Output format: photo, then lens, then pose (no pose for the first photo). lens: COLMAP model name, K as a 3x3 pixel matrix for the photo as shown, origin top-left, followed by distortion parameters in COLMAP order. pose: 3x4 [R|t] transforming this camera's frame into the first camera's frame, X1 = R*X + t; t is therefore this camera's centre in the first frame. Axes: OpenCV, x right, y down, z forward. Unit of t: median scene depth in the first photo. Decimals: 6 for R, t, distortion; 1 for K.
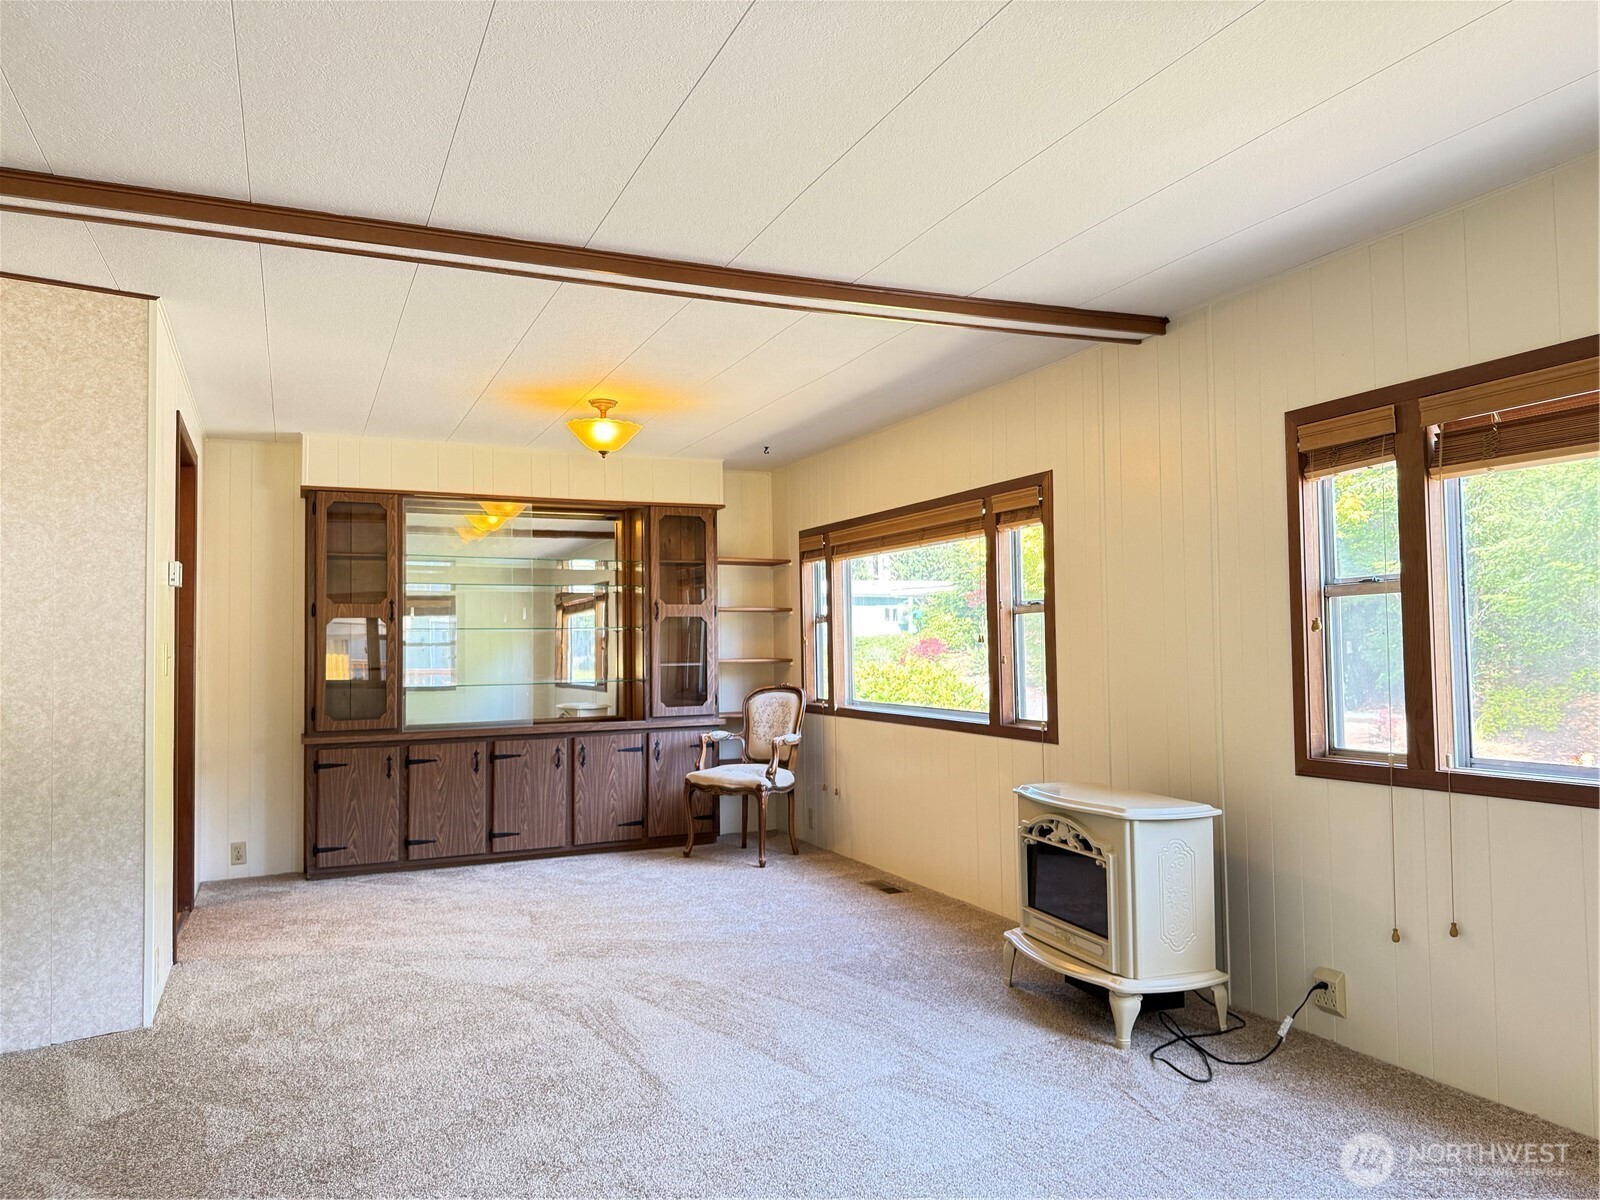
lens RADIAL K [[1121.3, 0, 789.5], [0, 1121.3, 598.2], [0, 0, 1]] dist [0.128320, -0.204486]
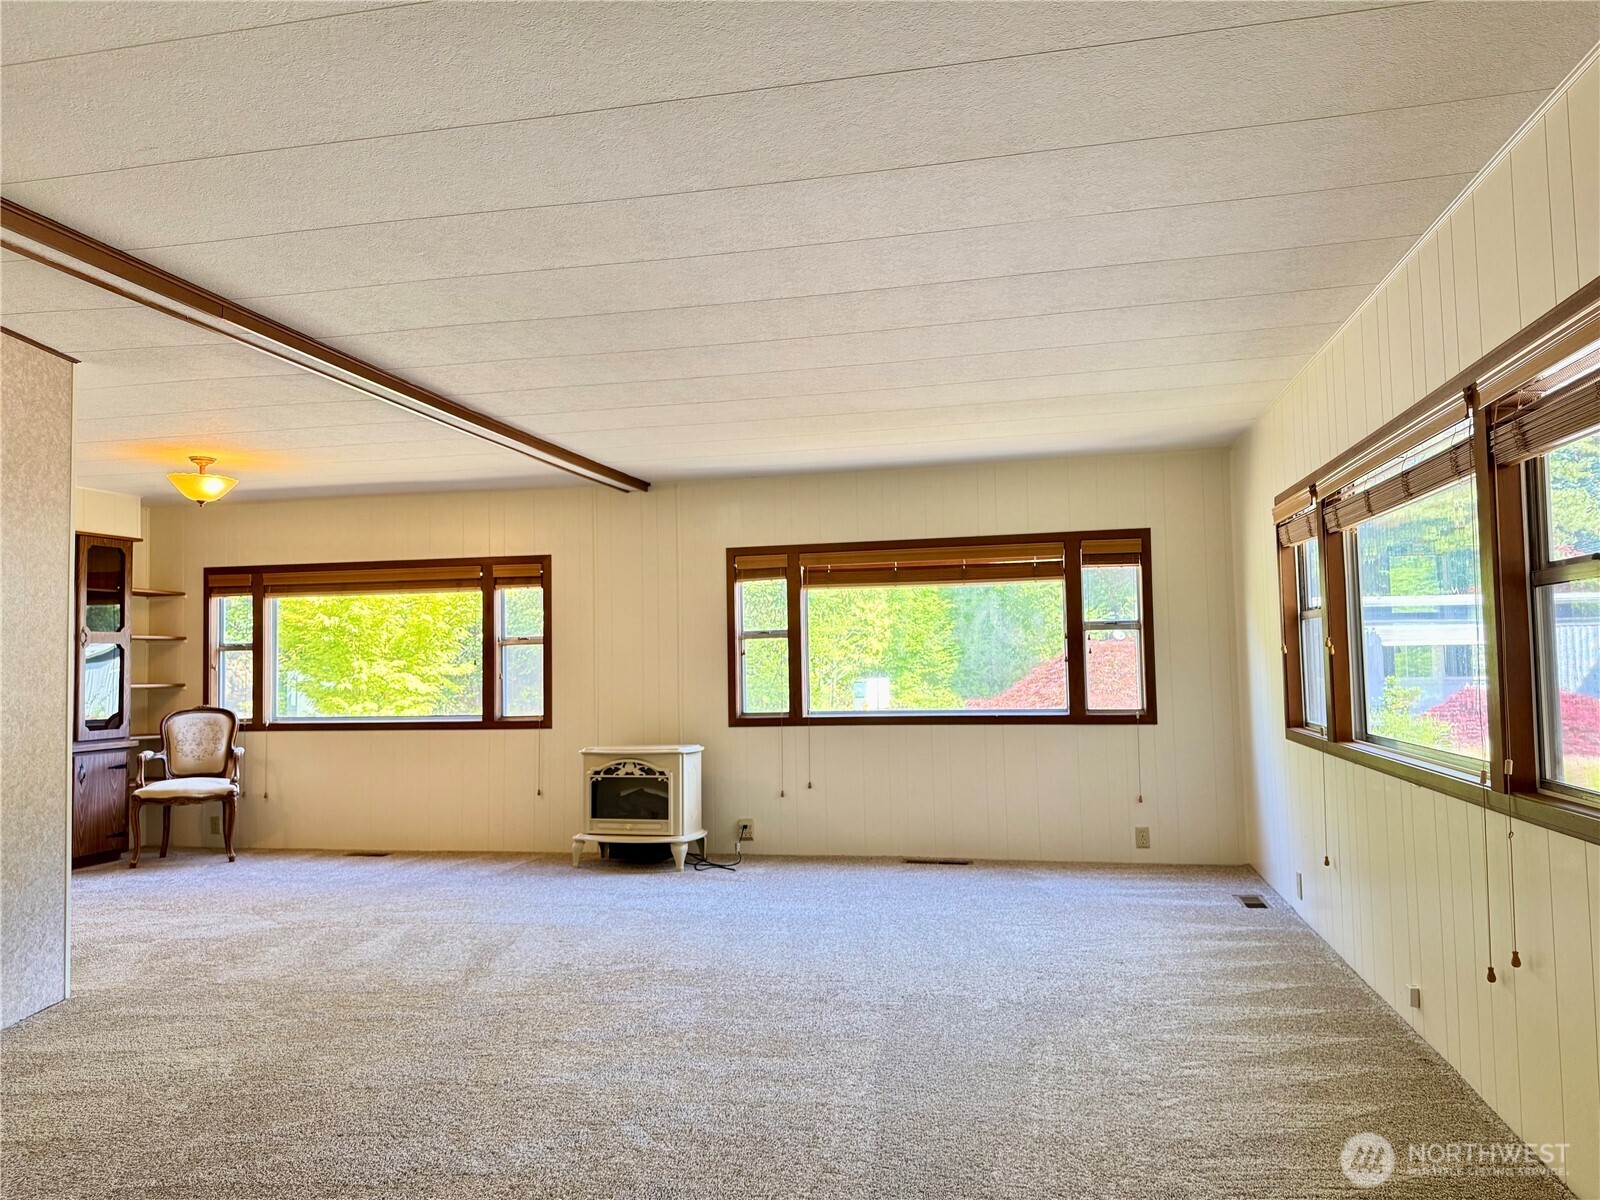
lens RADIAL K [[1121.3, 0, 789.5], [0, 1121.3, 598.2], [0, 0, 1]] dist [0.128320, -0.204486]
pose [[0.589409, 0.046856, 0.806475, -1.004628], [-0.023338, 0.998887, -0.040978, 0.004714], [-0.807498, 0.005331, 0.589847, -0.241809]]
